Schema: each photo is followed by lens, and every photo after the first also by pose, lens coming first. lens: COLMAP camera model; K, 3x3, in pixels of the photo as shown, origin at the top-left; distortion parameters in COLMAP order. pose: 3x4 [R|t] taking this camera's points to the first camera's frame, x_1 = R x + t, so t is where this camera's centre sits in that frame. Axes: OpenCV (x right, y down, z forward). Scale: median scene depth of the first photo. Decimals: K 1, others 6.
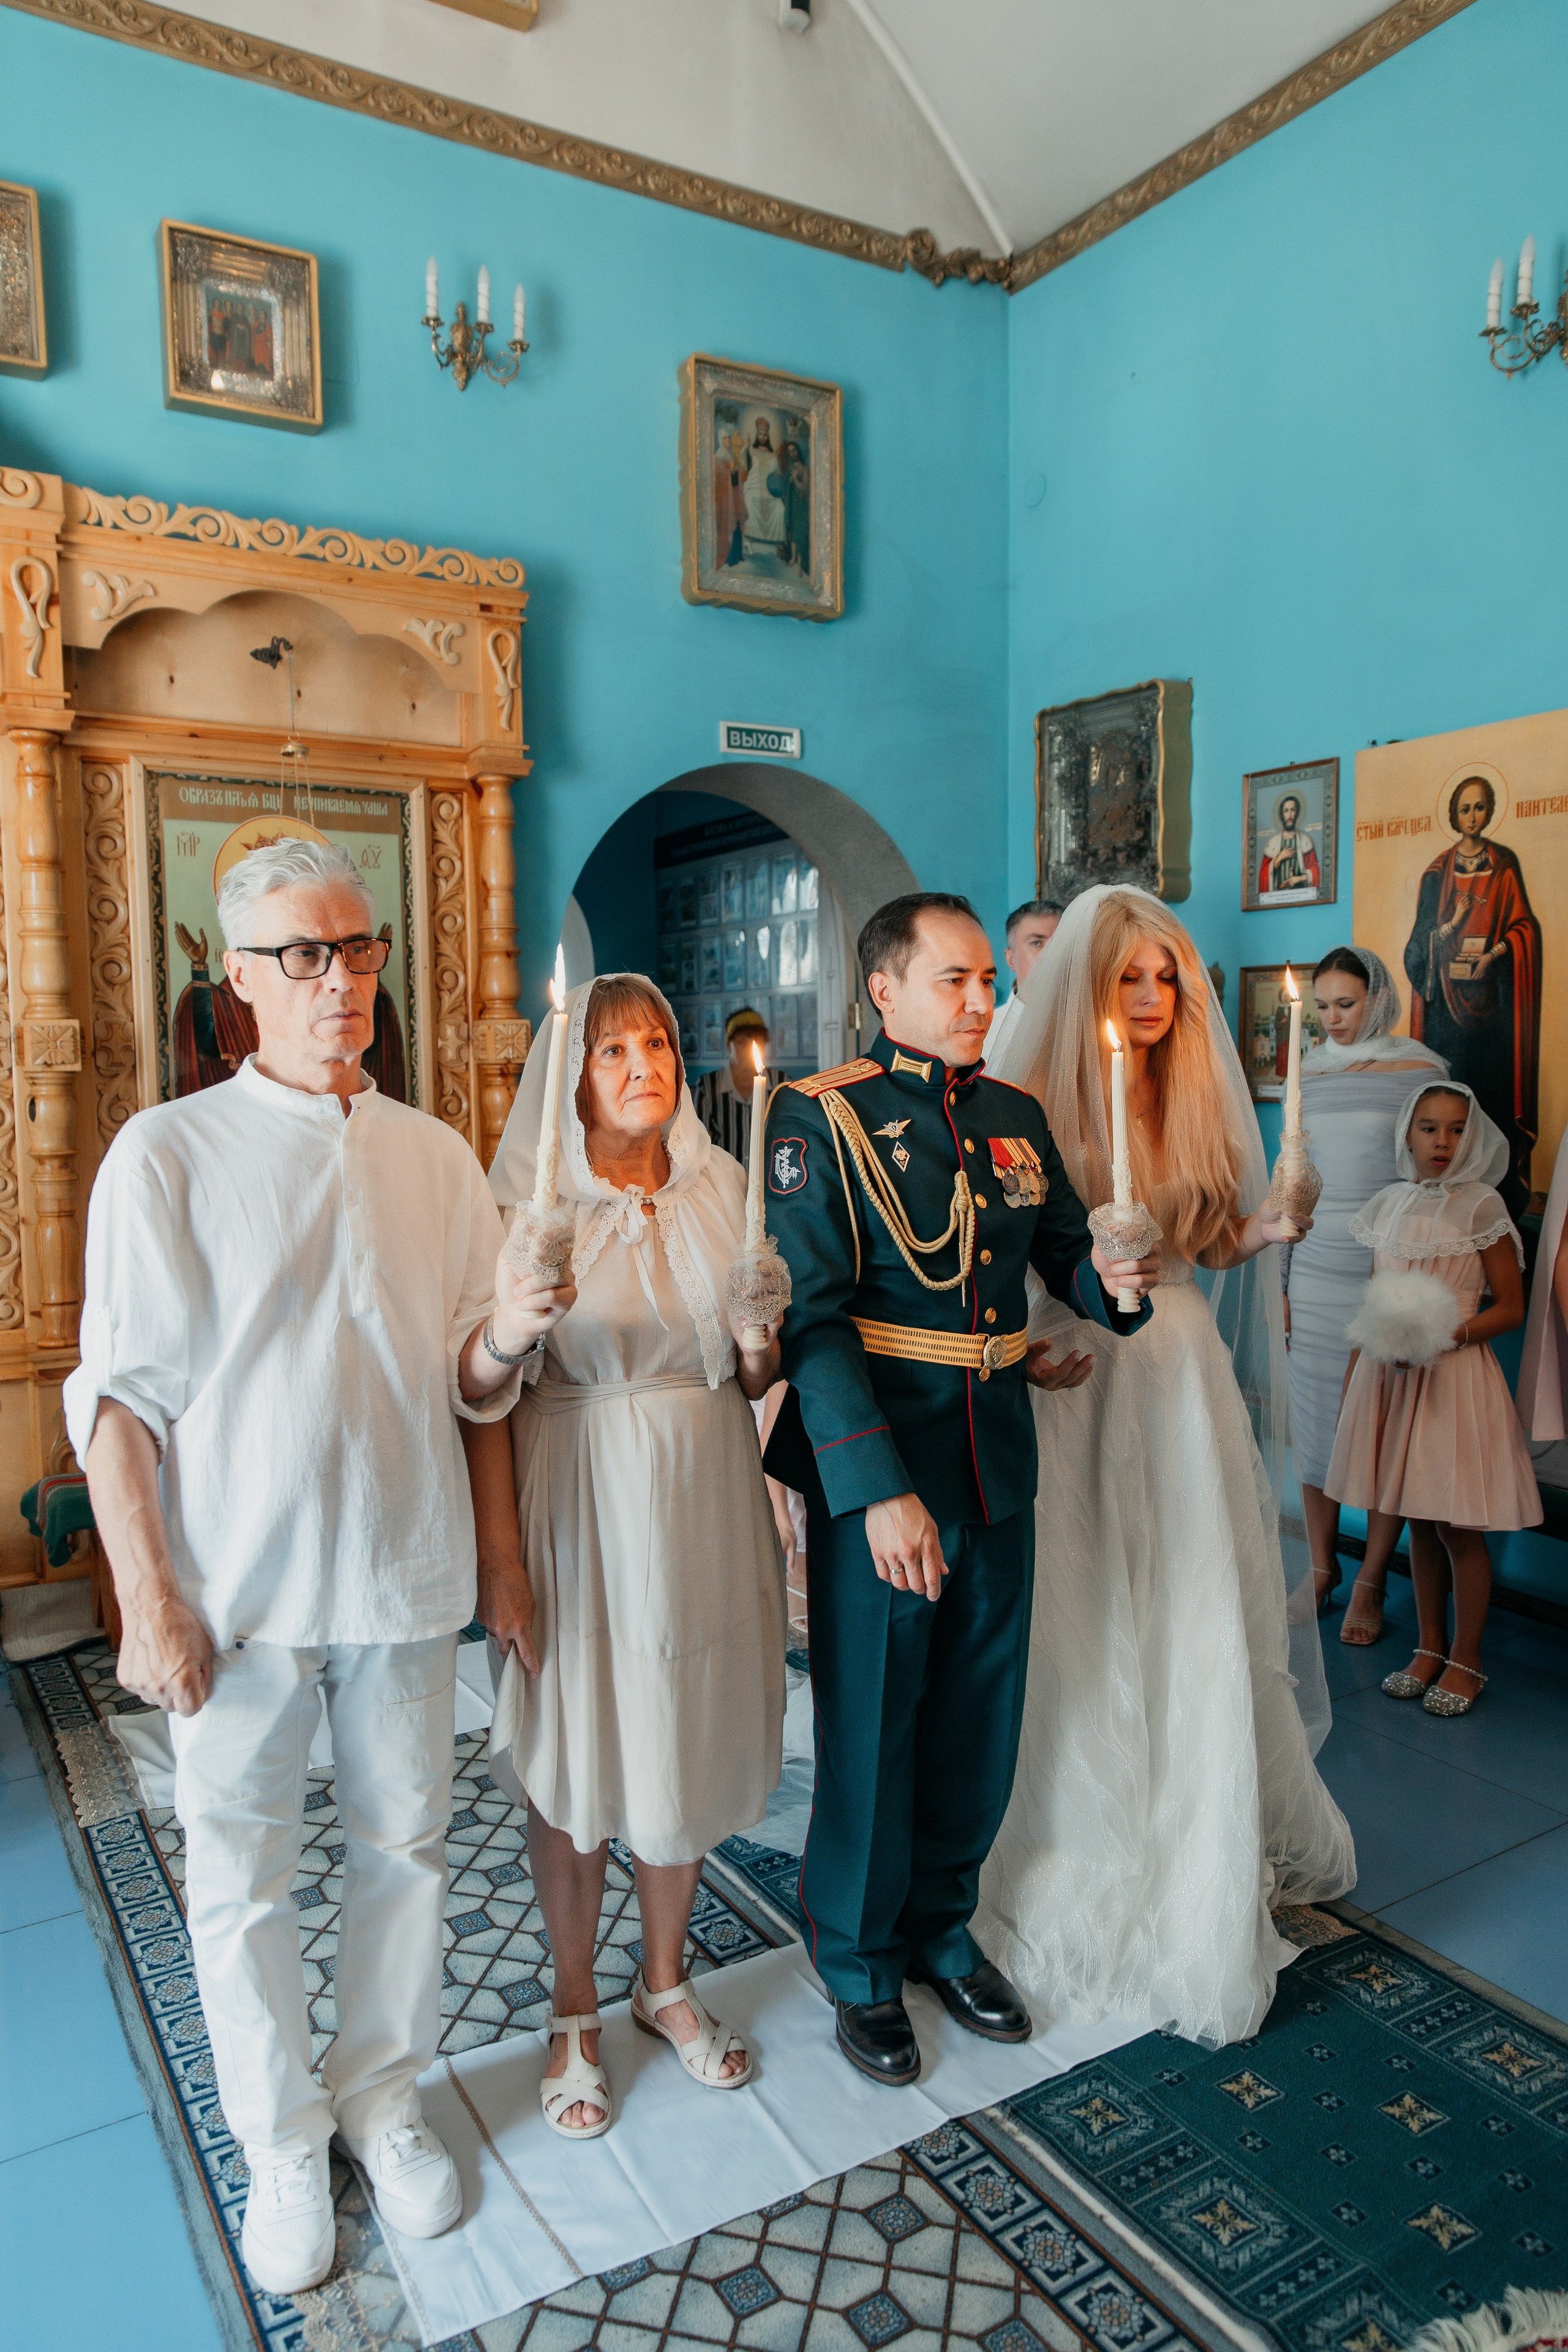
lens RADIAL K [[1567.5, 0, 784.0], [0, 1567.5, 1176.0], [0, 0, 1]] dist [0.003398, 0.007174]
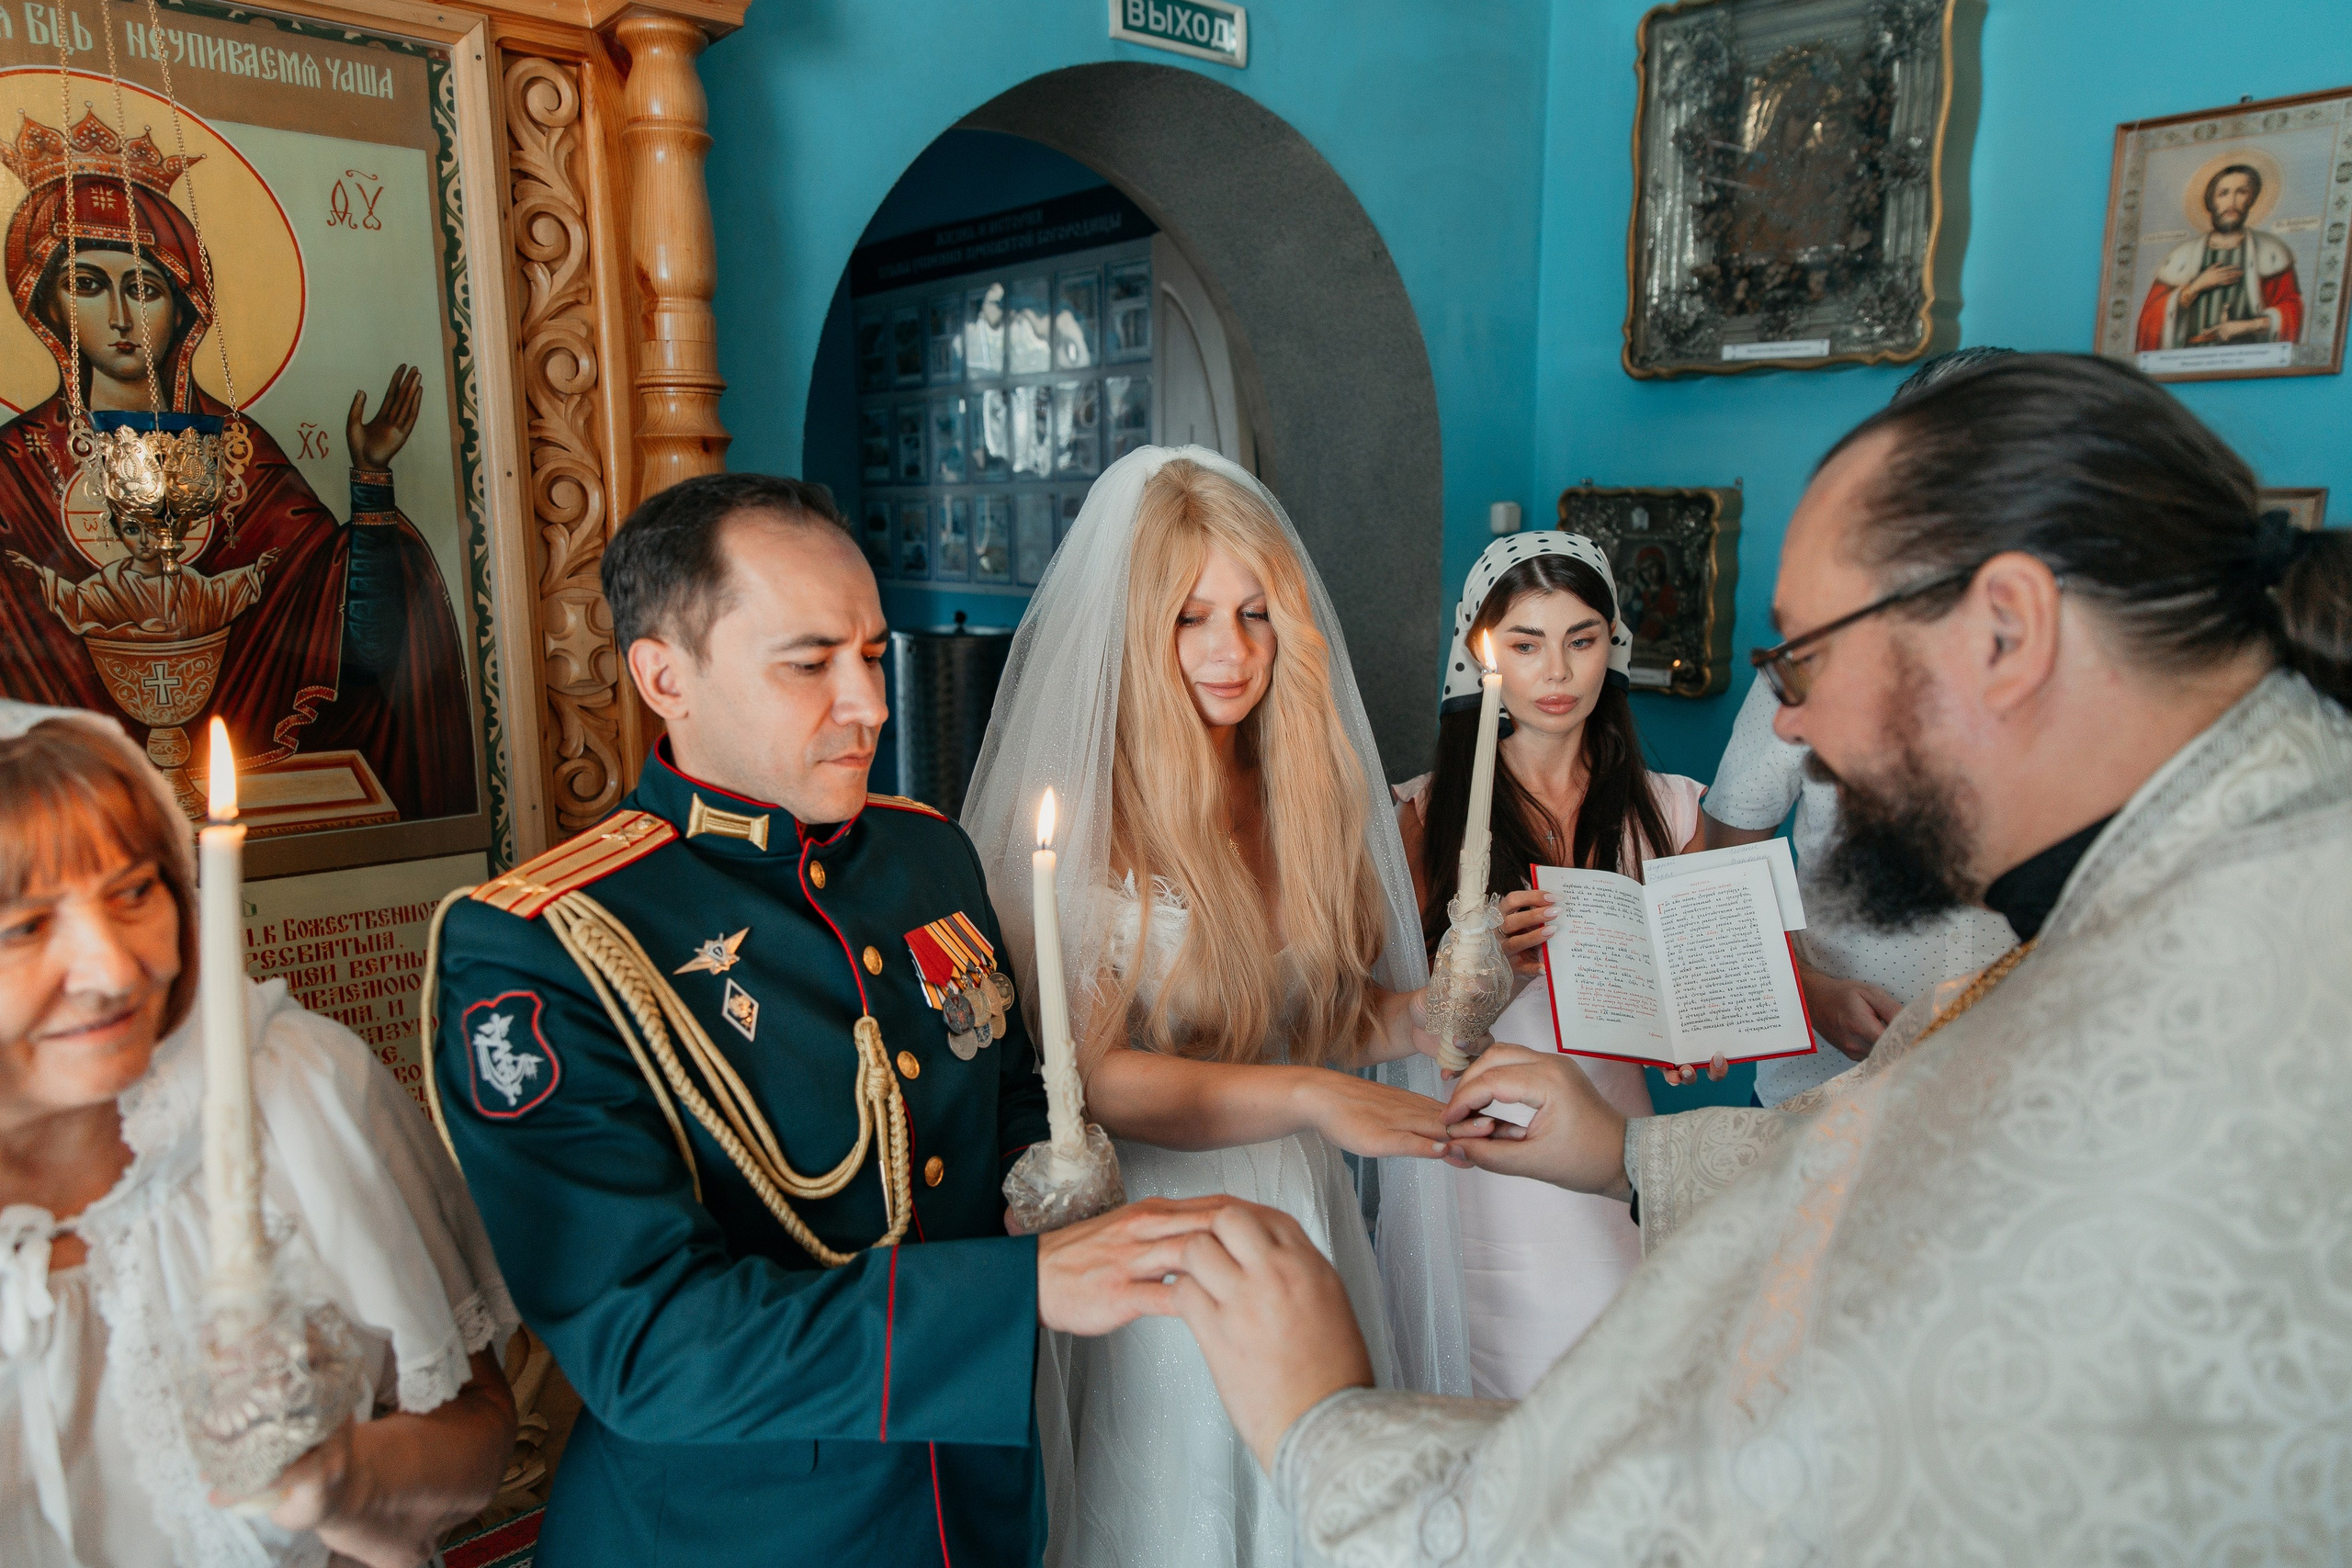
lens RADIAL K [[1567.4, 0, 1176.0], [0, 1567.4, 784.0], [0, 0, 1]] dist [0.003398, 0.007174]
pose [[0.984188, -0.019936, 0.176000, -0.125652], [0.003747, 0.995766, 0.091845, -0.086752], [-0.177085, -0.089733, 0.980096, 0.536356]]
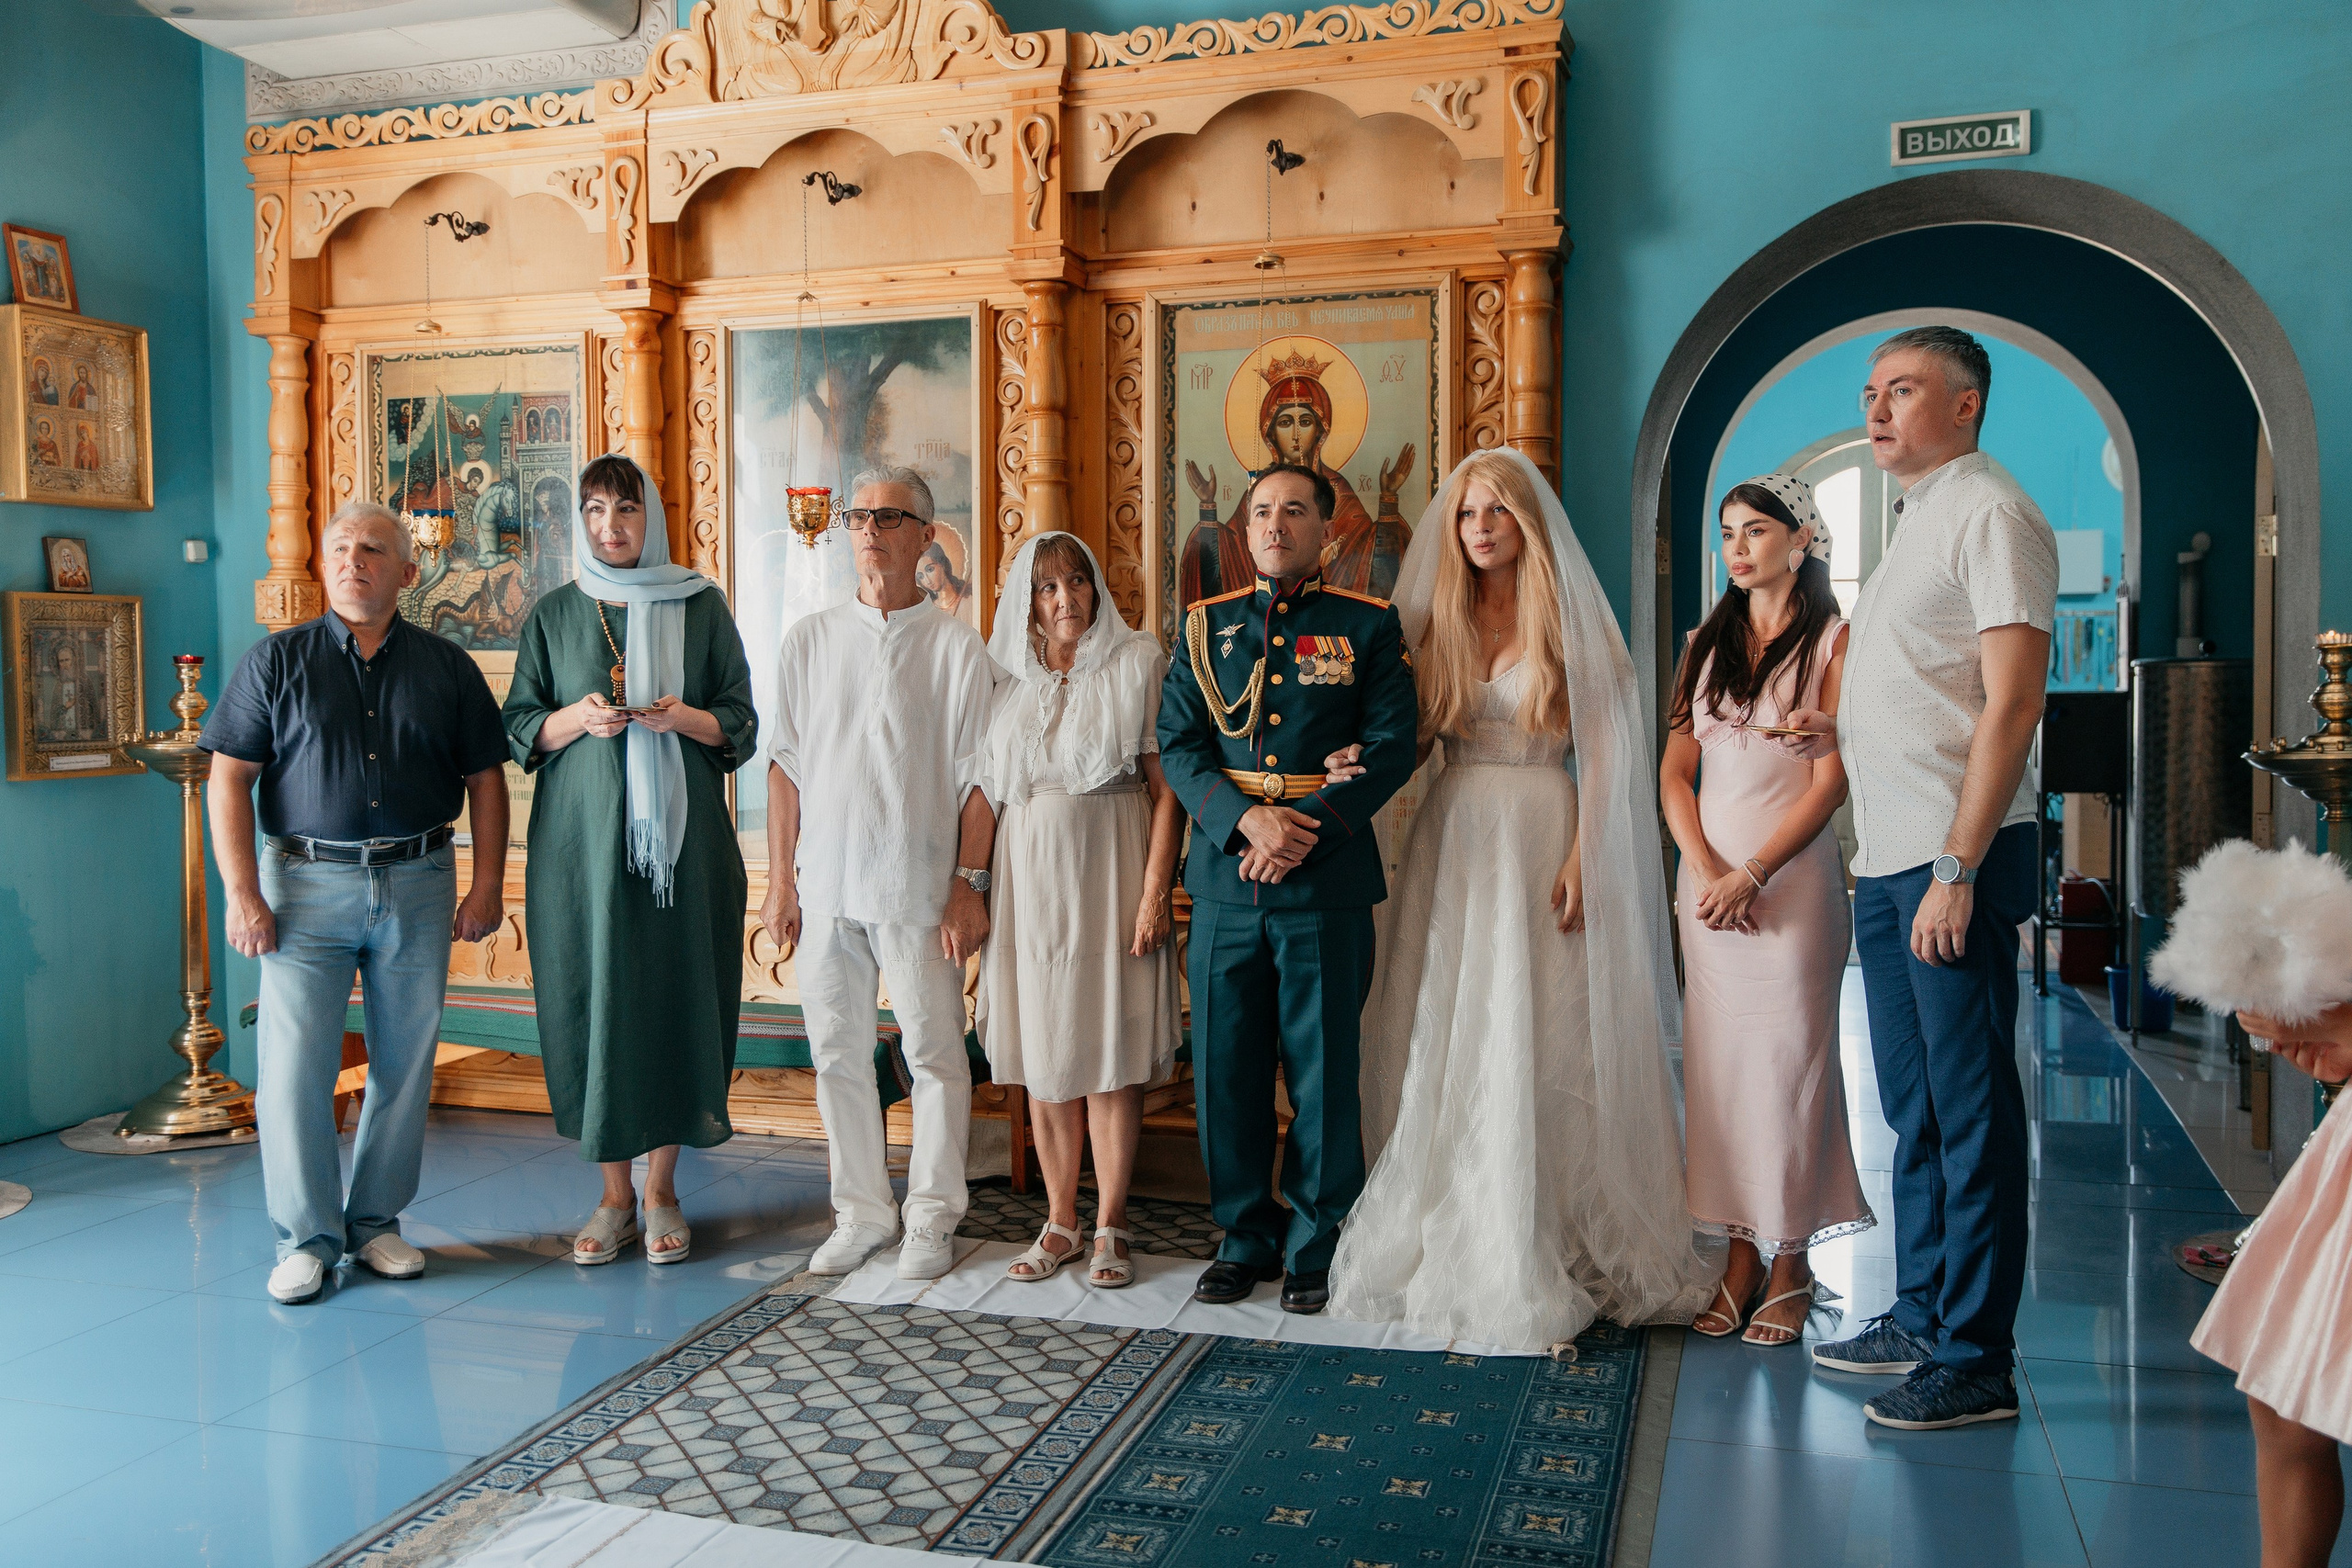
lens RADIAL K [[2135.6, 0, 1176.0], [0, 2135.6, 784.0], [0, 0, 1]] dist [0.001563, -0.004355]
pose [[0.638332, 0.040017, -0.768721, 0.563115], [-0.063621, 0.997974, -0.000878, 0.032544], [0.767128, 0.049468, 0.639584, 0.166397]]
